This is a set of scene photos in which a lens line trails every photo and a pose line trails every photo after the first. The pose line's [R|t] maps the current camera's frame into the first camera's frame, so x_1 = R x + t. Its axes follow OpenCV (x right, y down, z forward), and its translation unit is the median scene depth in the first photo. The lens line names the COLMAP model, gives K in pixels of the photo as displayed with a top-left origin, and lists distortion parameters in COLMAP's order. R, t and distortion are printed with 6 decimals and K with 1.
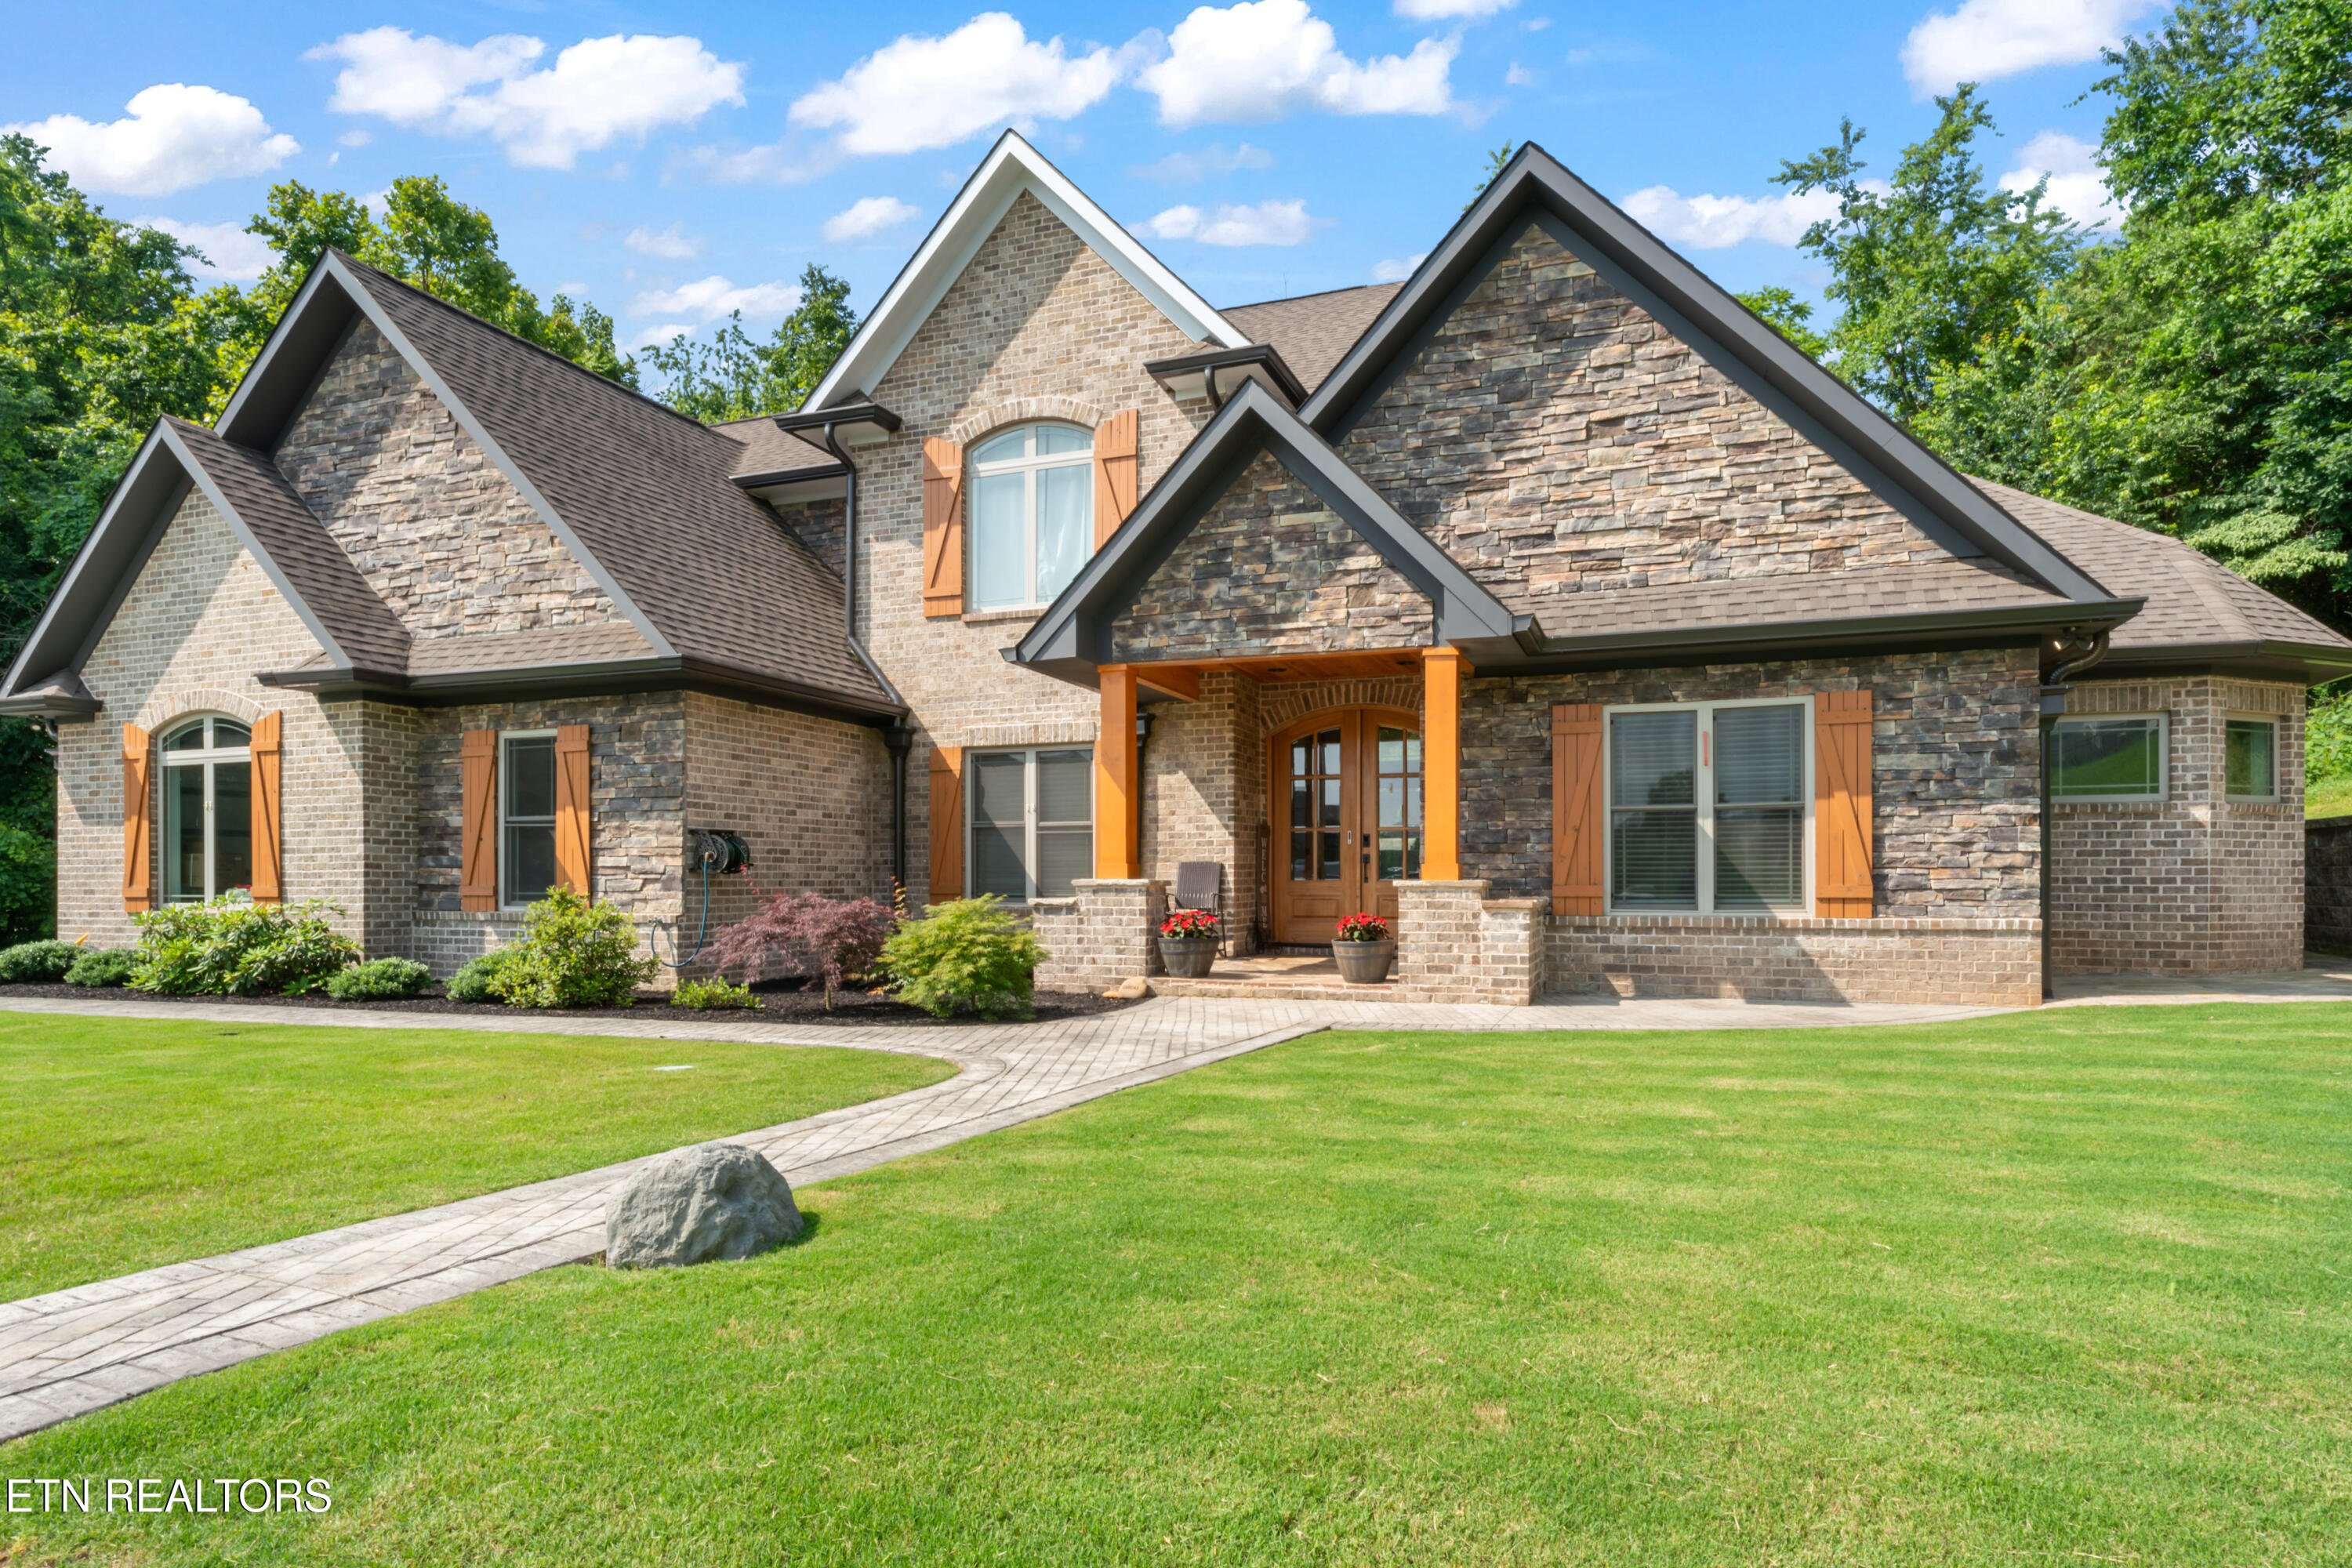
lens RADIAL K [[1349.1, 0, 1149.5], [0, 1349.1, 899.4], [0, 0, 1]] dist [0.002737, -0.008811]
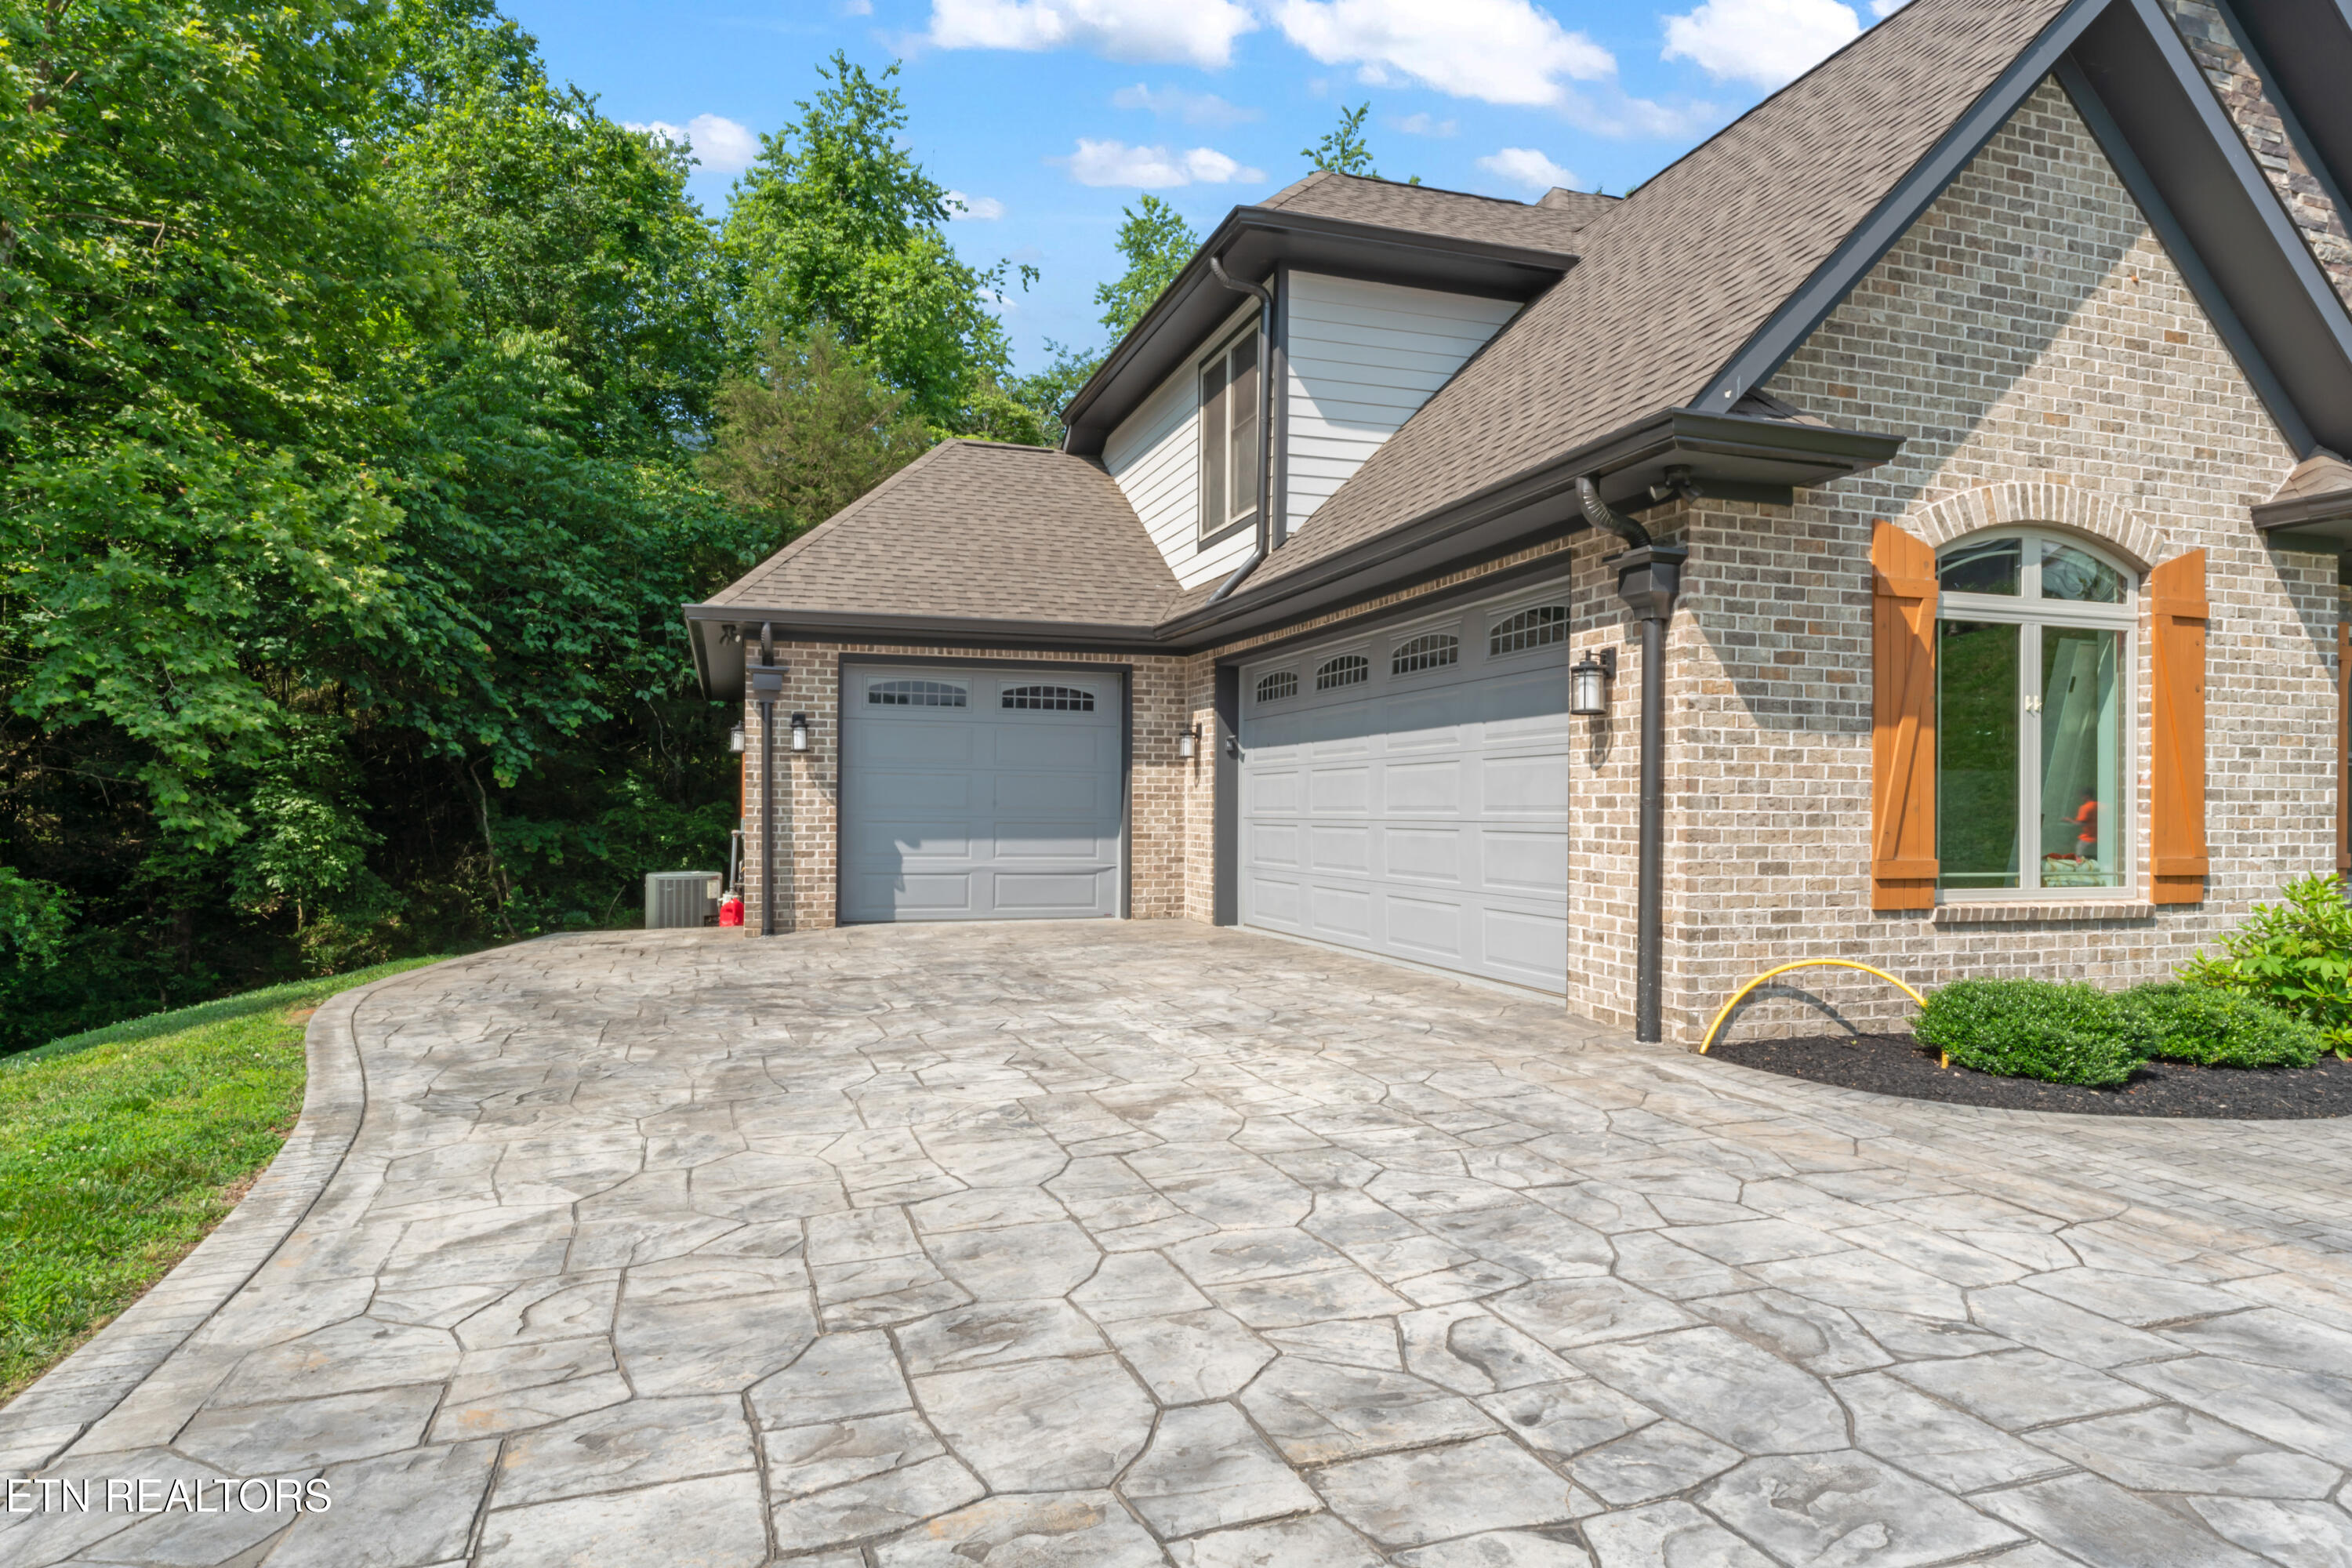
lens RADIAL K [[1349.1, 0, 1156.5], [0, 1349.1, 829.5], [0, 0, 1]] dist [0.002737, -0.008811]
pose [[0.780365, 0.003474, 0.625314, -1.350525], [-0.002726, 0.999994, -0.002153, -0.018924], [-0.625318, -0.000025, 0.780370, 0.834180]]
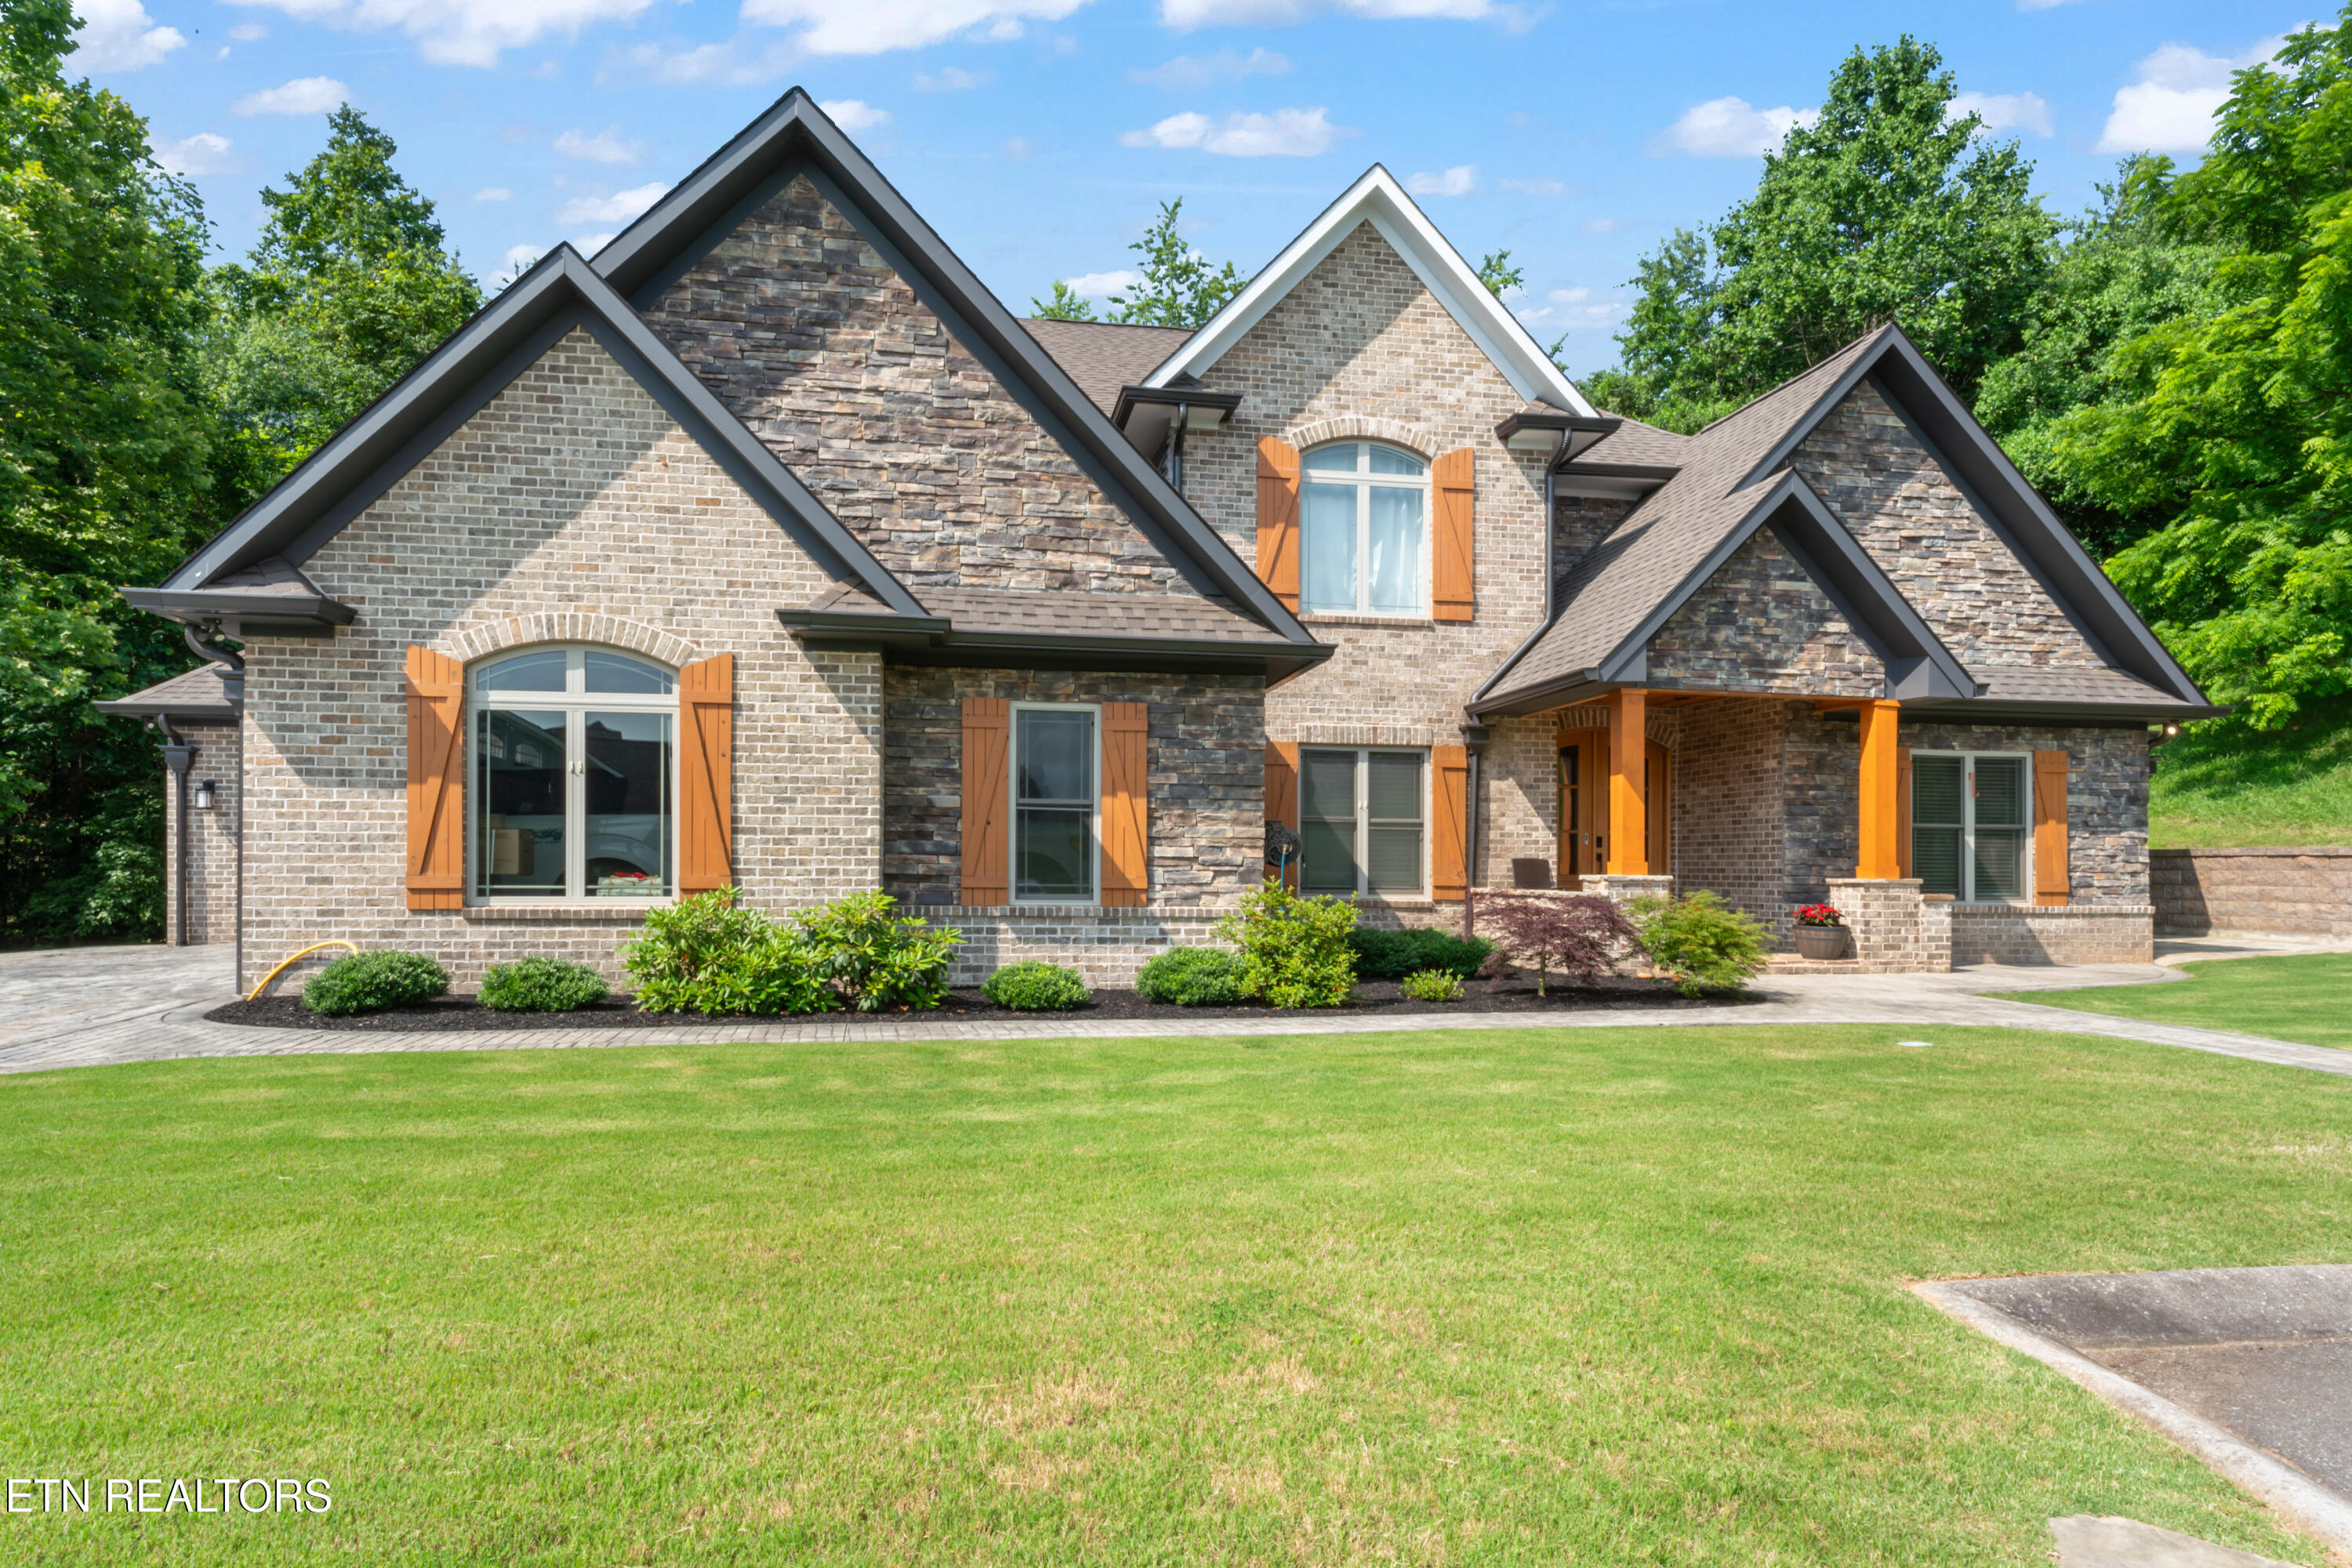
lens RADIAL K [[1349.1, 0, 1166.8], [0, 1349.1, 881.3], [0, 0, 1]] dist [0.002737, -0.008811]
pose [[0.858589, 0.004302, 0.512646, -0.833357], [-0.002177, 0.999986, -0.004745, -0.003114], [-0.512660, 0.002958, 0.858587, 0.189688]]
